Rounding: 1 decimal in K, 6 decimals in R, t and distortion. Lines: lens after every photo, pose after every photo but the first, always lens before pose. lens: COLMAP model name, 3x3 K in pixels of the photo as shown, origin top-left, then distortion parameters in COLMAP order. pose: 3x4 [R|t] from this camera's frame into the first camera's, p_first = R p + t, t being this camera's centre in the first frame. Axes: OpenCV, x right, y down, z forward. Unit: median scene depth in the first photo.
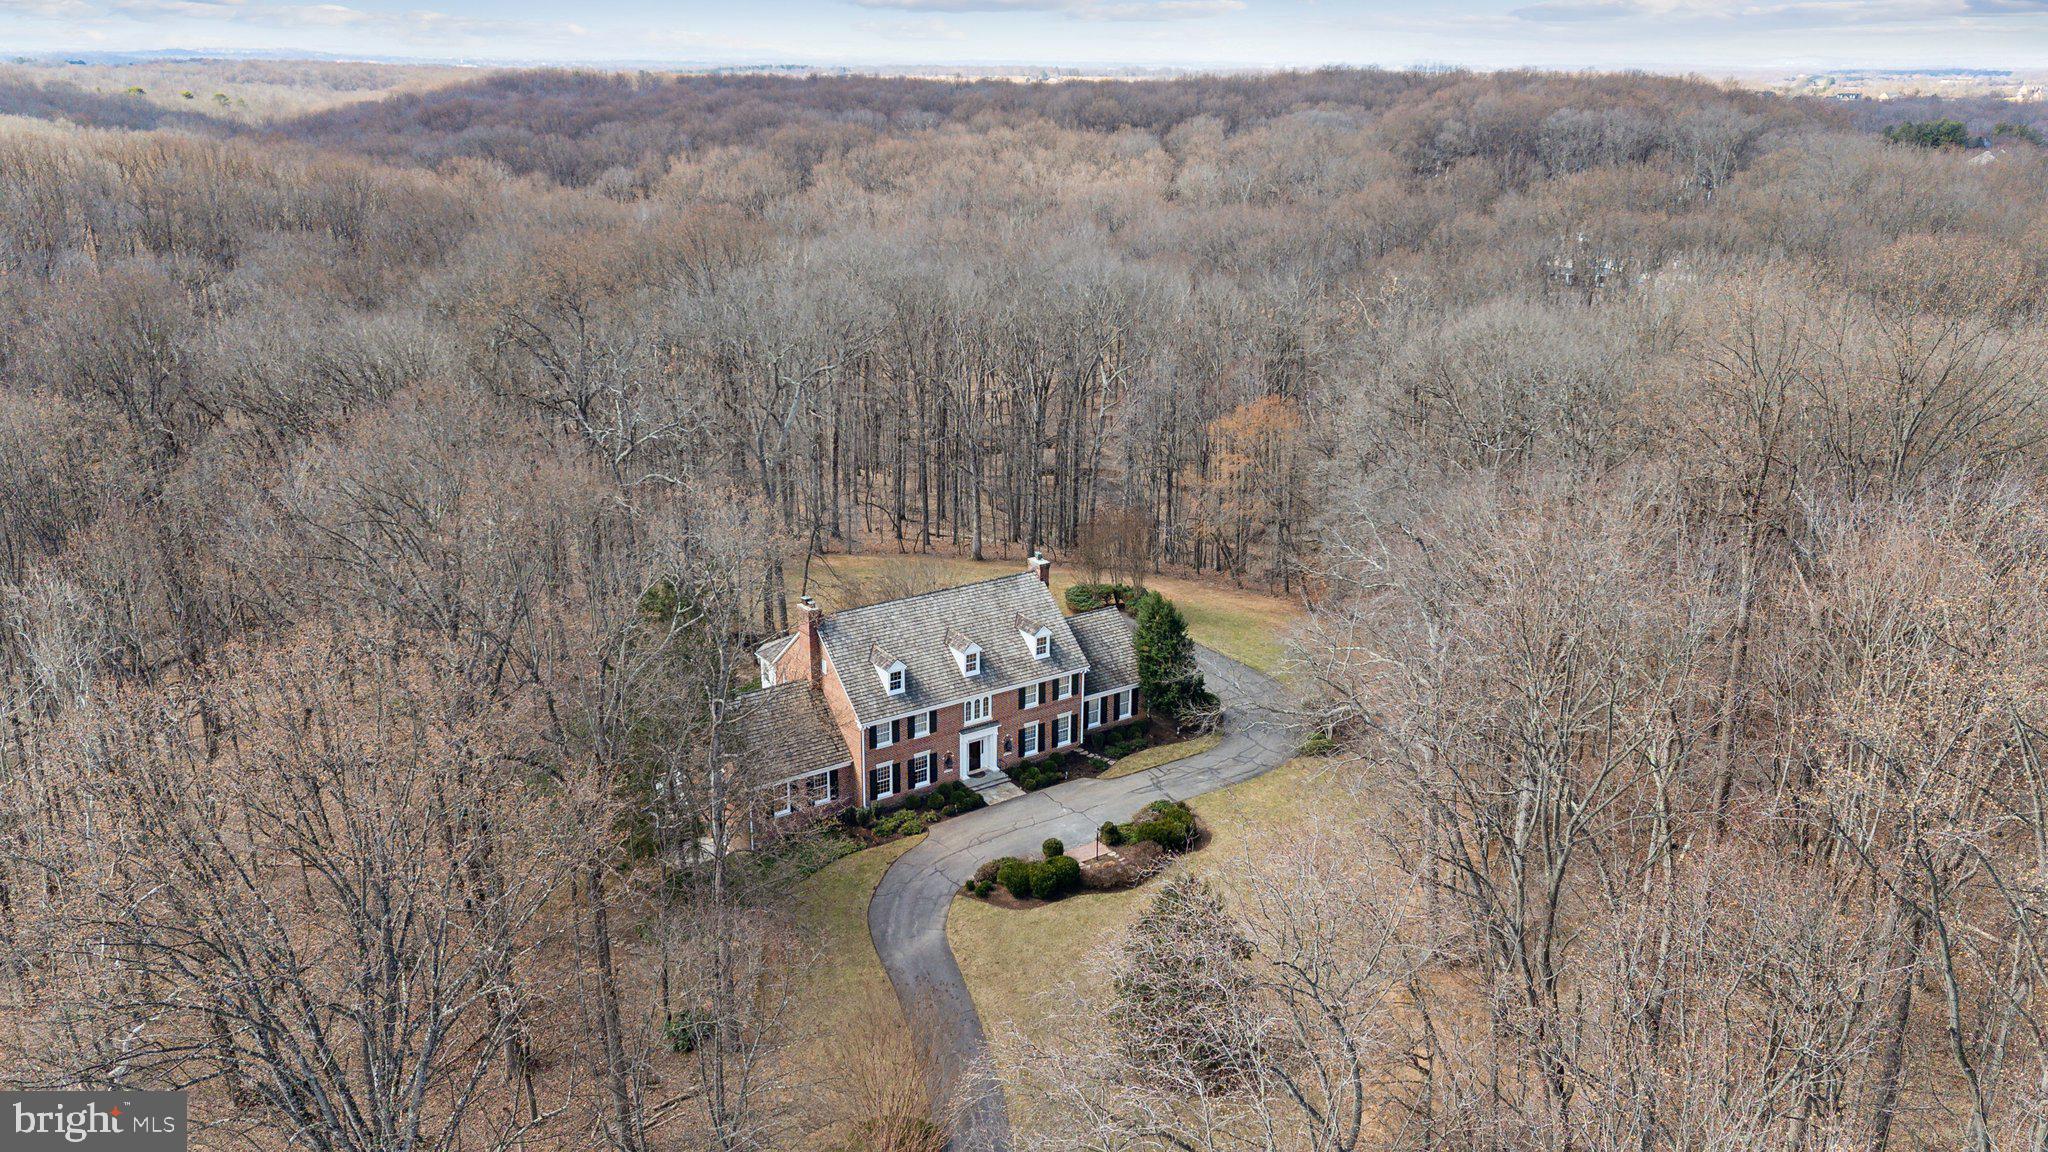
lens RADIAL K [[1488.3, 0, 1024.0], [0, 1488.3, 576.0], [0, 0, 1]] dist [0.043645, 0.000388]
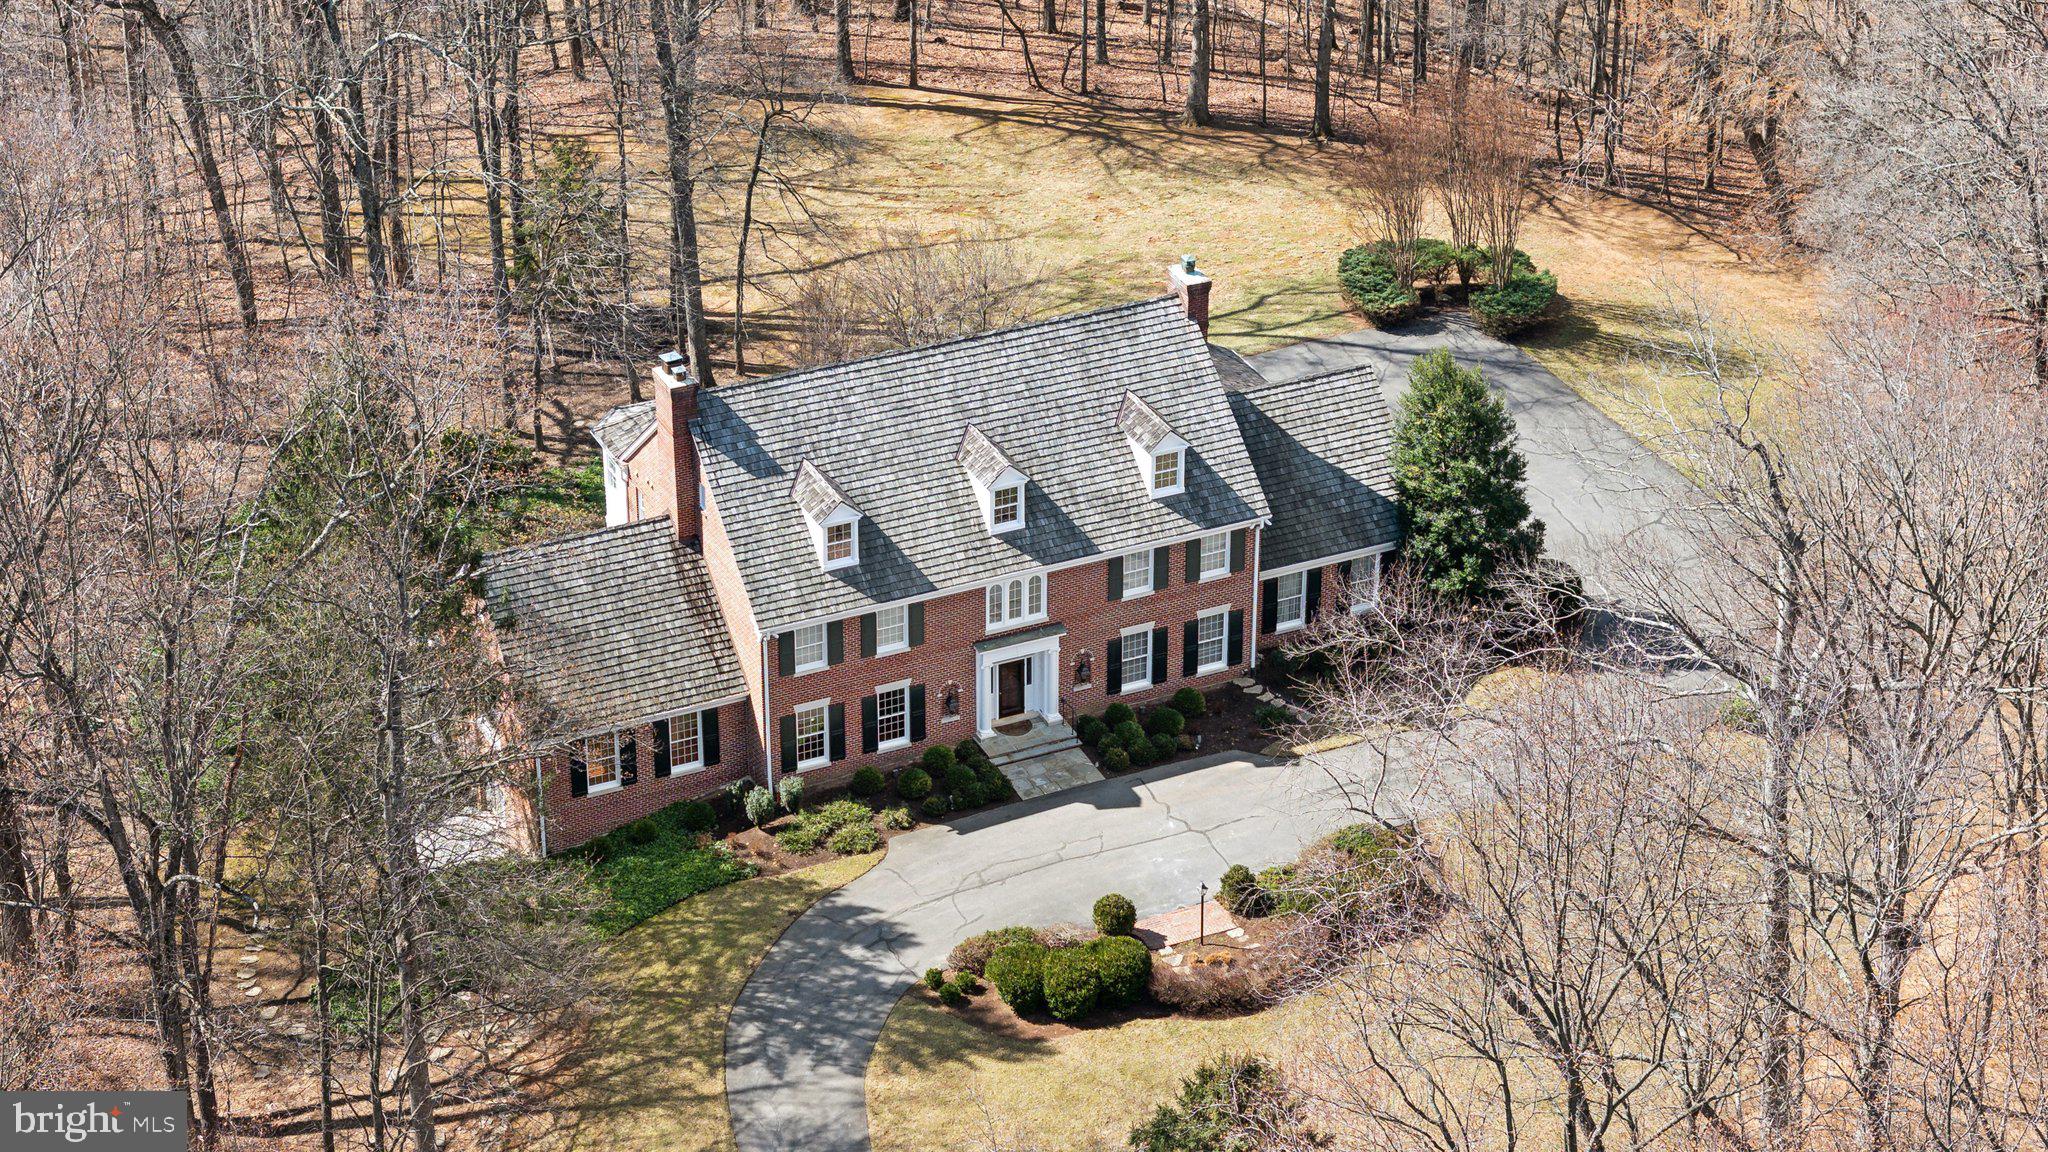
lens RADIAL K [[4044.9, 0, 1024.0], [0, 4044.9, 576.0], [0, 0, 1]] dist [-0.001330, 0.034570]
pose [[0.986664, 0.075719, -0.144085, 0.155255], [-0.047480, 0.980599, 0.190187, -0.162846], [0.155690, -0.180809, 0.971117, -0.264889]]
